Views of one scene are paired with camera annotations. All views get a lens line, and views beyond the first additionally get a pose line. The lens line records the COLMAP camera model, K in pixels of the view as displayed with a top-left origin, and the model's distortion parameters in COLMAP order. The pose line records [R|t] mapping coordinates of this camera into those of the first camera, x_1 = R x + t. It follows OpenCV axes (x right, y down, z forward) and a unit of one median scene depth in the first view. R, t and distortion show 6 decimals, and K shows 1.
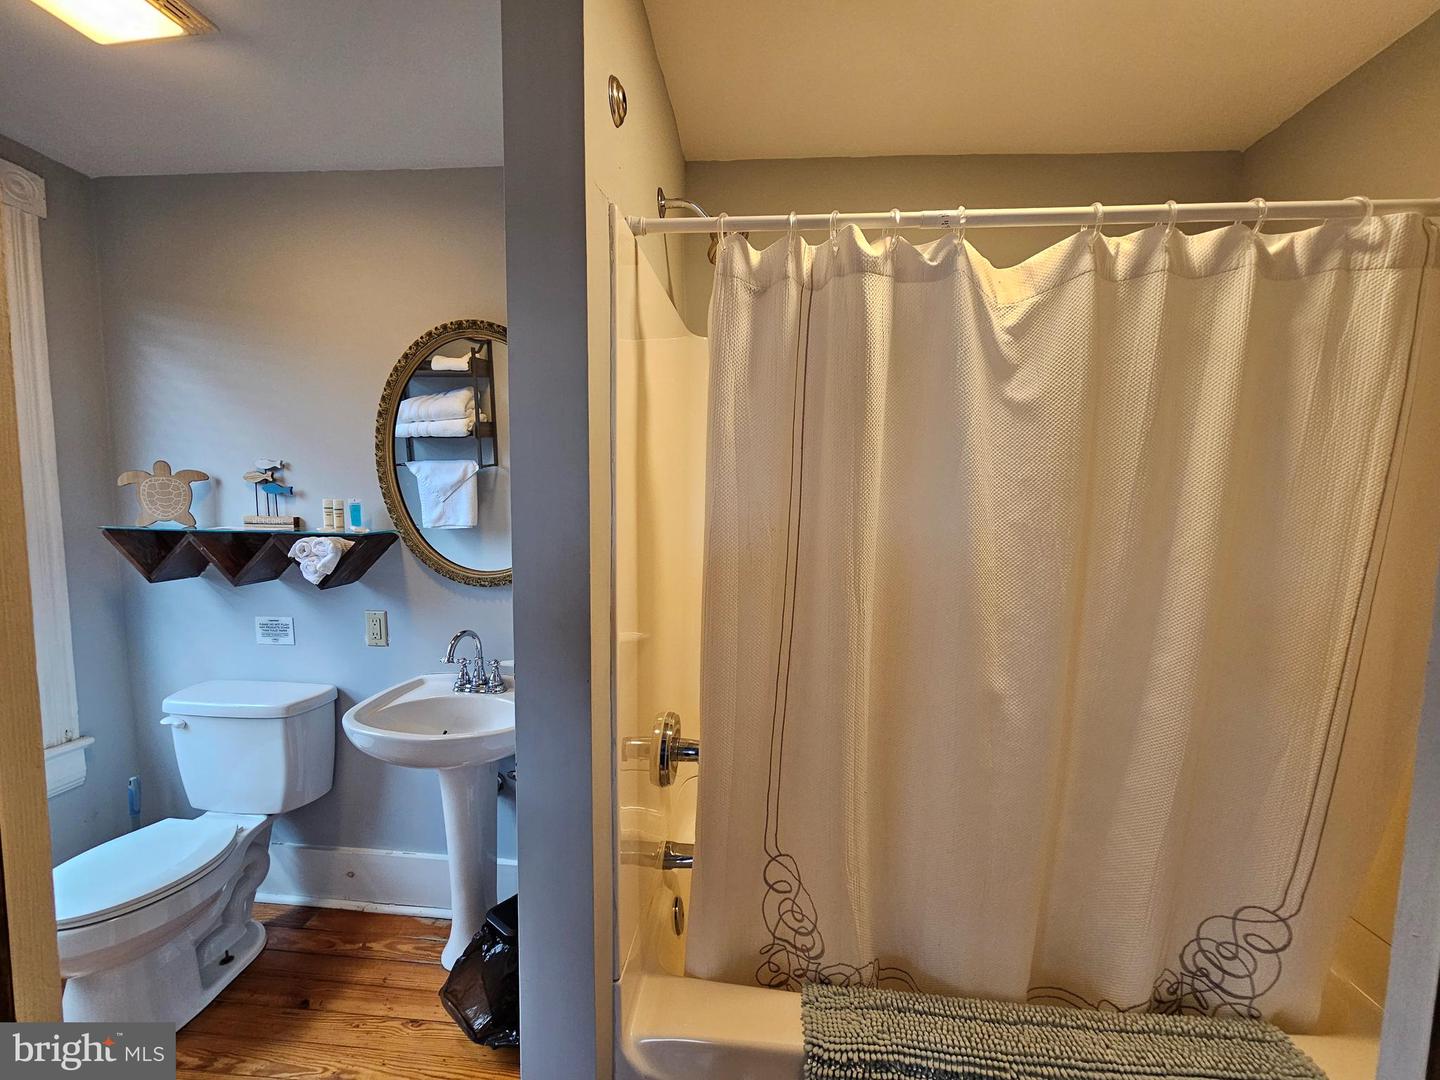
lens RADIAL K [[575.0, 0, 720.0], [0, 575.0, 540.0], [0, 0, 1]] dist [-0.000886, 0.000243]
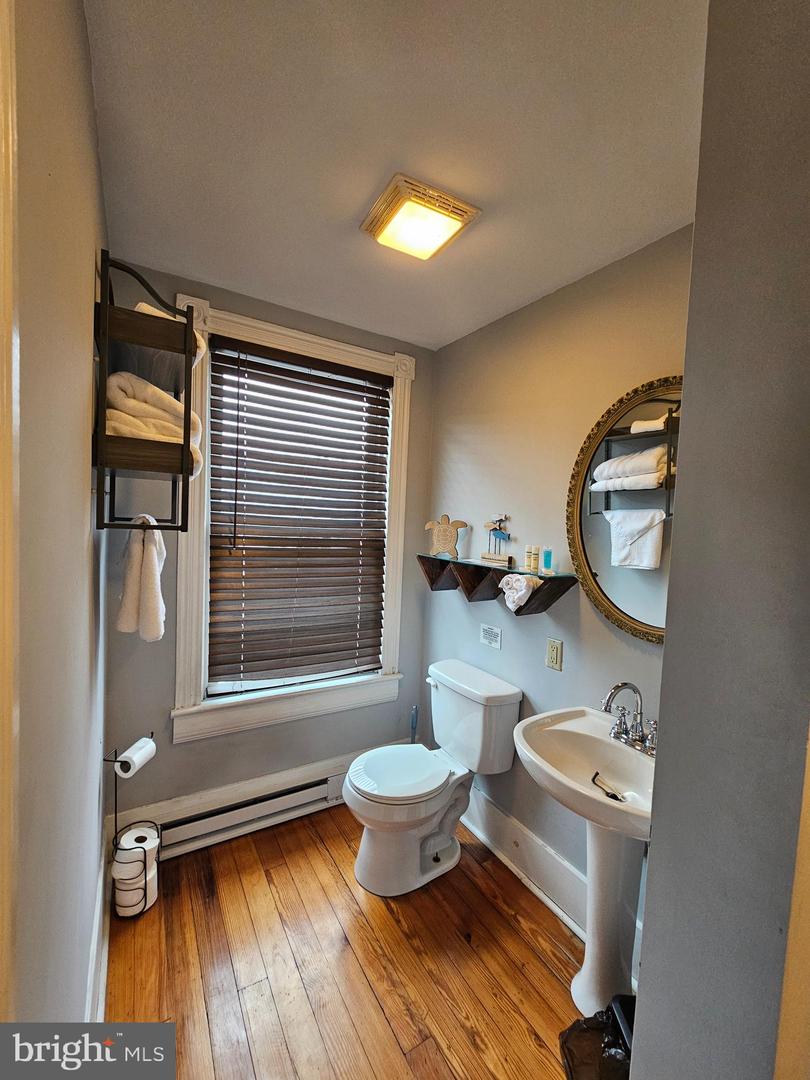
lens RADIAL K [[426.9, 0, 405.0], [0, 426.9, 540.0], [0, 0, 1]] dist [-0.001511, -0.000561]
pose [[0.574982, 0.058565, -0.816068, -0.064994], [-0.099146, 0.995072, 0.001555, -0.055829], [0.812137, 0.080016, 0.577954, 0.220113]]
